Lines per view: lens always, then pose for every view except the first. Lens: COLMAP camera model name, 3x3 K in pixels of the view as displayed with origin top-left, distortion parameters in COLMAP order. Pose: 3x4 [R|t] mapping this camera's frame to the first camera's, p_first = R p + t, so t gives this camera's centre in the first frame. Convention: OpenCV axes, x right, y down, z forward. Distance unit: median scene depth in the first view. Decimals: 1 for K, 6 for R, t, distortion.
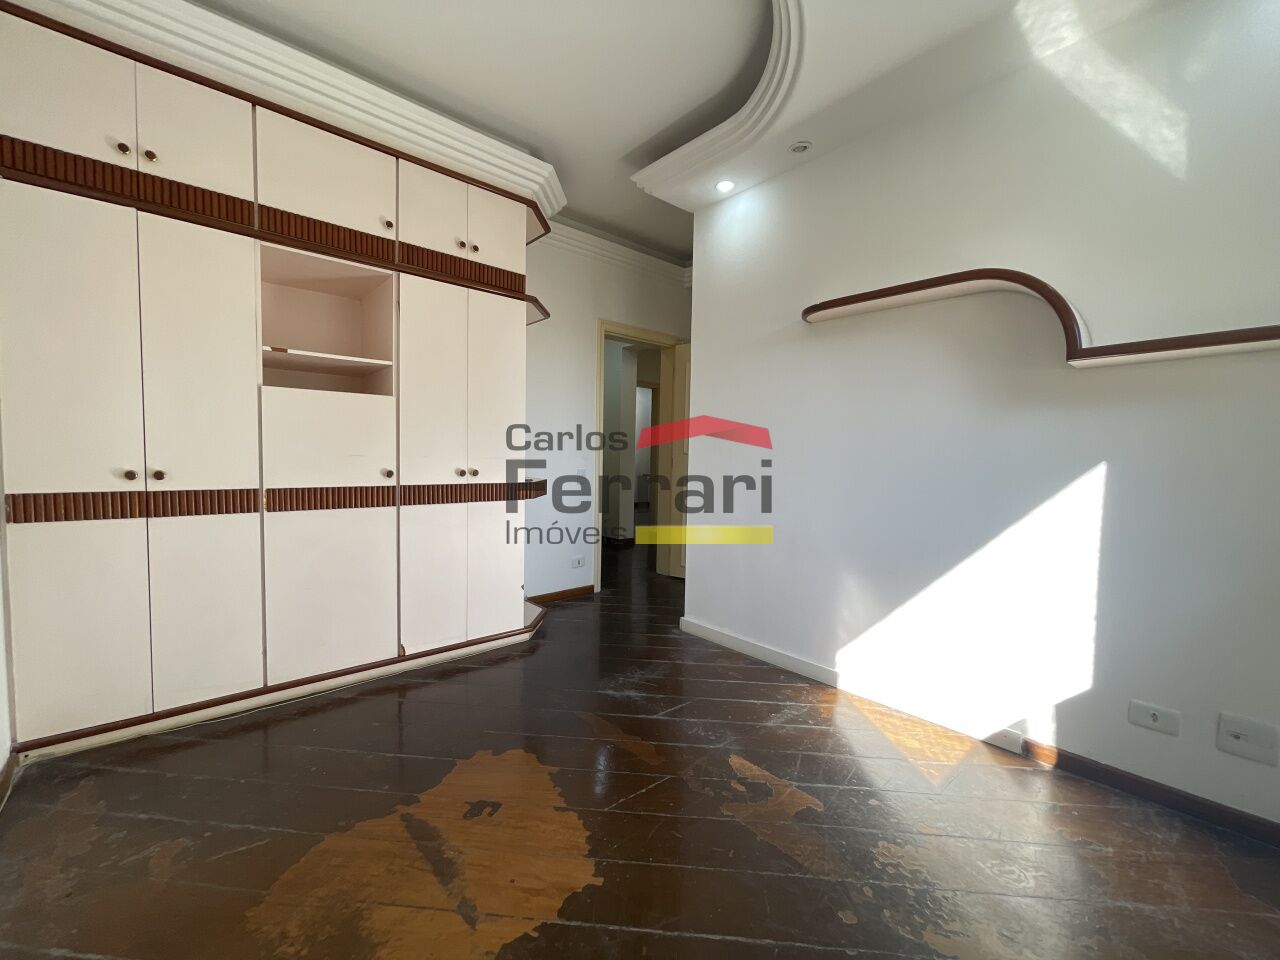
lens RADIAL K [[517.7, 0, 640.0], [0, 517.7, 480.0], [0, 0, 1]] dist [0.000881, 0.000213]
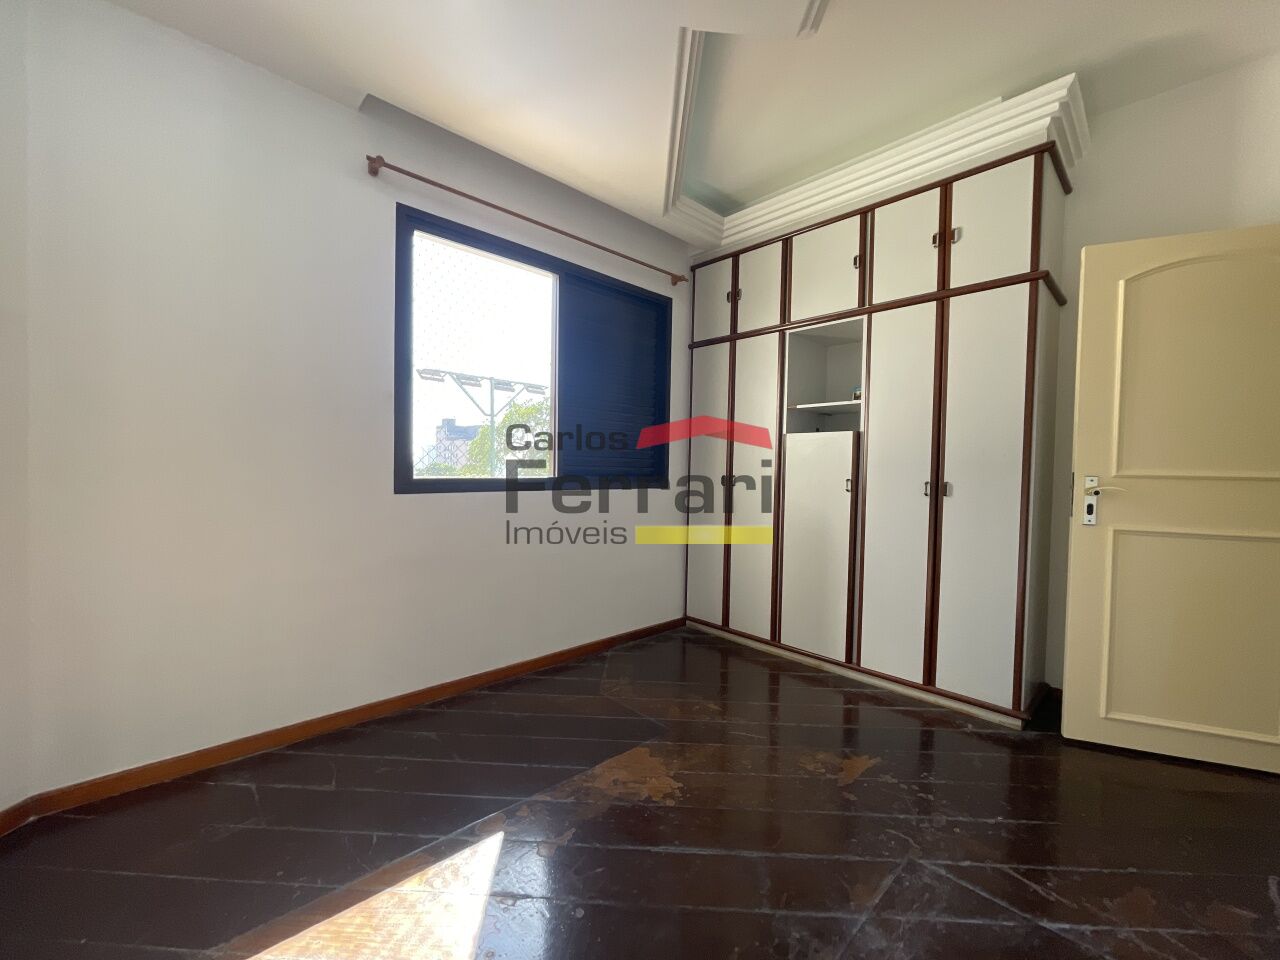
lens RADIAL K [[517.7, 0, 640.0], [0, 517.7, 480.0], [0, 0, 1]] dist [0.000881, 0.000213]
pose [[0.065109, -0.021075, -0.997656, 1.053436], [-0.067425, 0.997399, -0.025470, 0.032592], [0.995598, 0.068926, 0.063519, 0.832002]]
